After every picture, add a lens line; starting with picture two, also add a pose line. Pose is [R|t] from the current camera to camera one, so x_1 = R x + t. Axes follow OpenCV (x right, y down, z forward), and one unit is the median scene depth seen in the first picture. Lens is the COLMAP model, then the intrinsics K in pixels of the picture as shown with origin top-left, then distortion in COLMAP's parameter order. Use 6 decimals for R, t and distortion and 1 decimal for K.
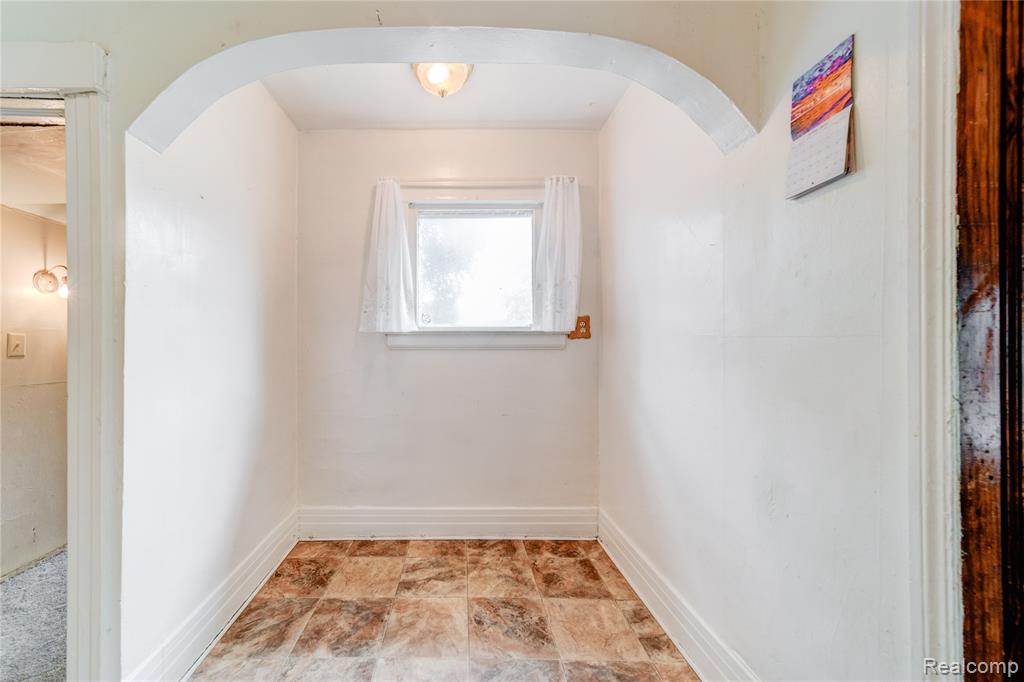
lens RADIAL K [[353.5, 0, 512.0], [0, 353.5, 341.0], [0, 0, 1]] dist [0.006572, -0.000149]
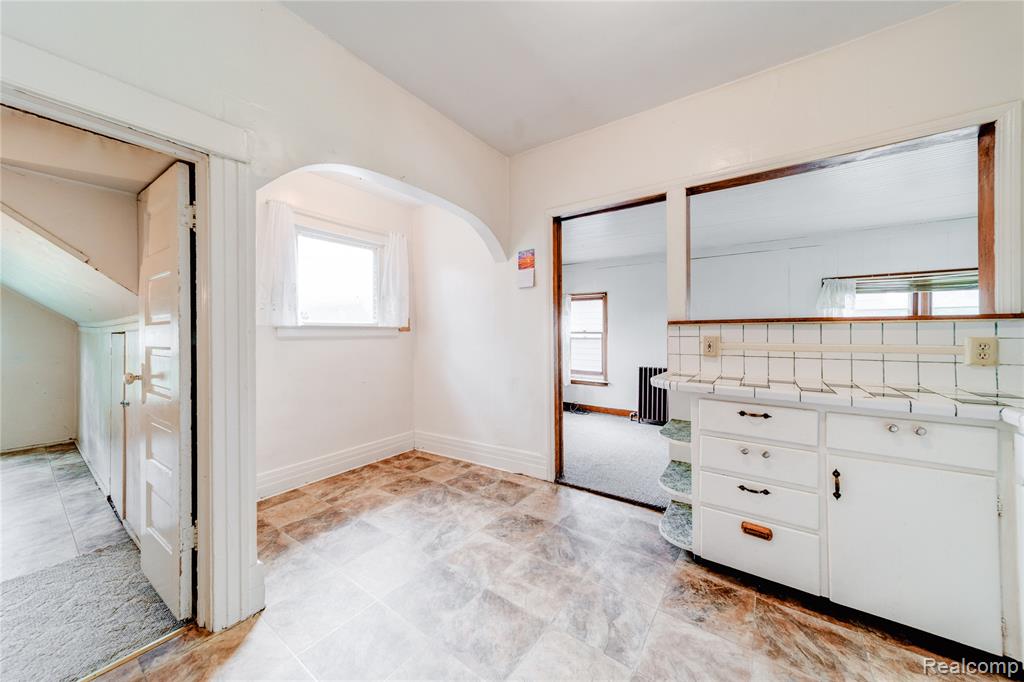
lens RADIAL K [[359.1, 0, 510.8], [0, 359.1, 332.4], [0, 0, 1]] dist [0.007470, -0.000025]
pose [[0.577734, 0.000318, 0.816225, -1.070449], [0.002919, 0.999993, -0.002455, 0.004235], [-0.816220, 0.003801, 0.577729, -0.453368]]
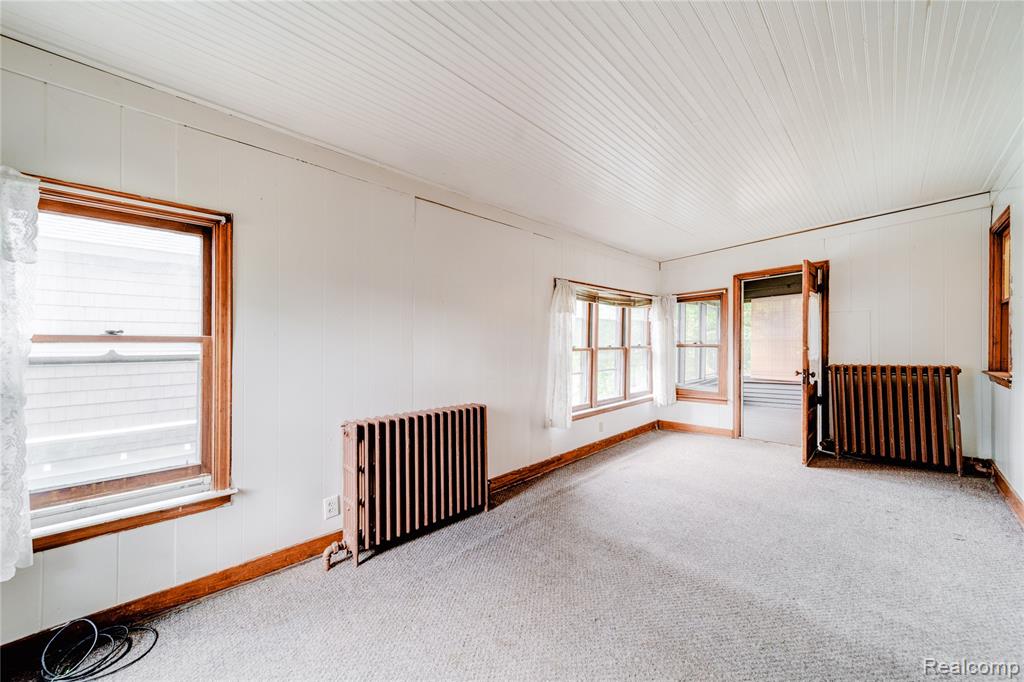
lens RADIAL K [[356.2, 0, 511.5], [0, 356.2, 341.4], [0, 0, 1]] dist [0.006022, -0.000112]
pose [[-0.680138, -0.004228, 0.733072, 0.857511], [0.000478, 0.999981, 0.006211, 0.000809], [-0.733084, 0.004575, -0.680123, 0.903785]]
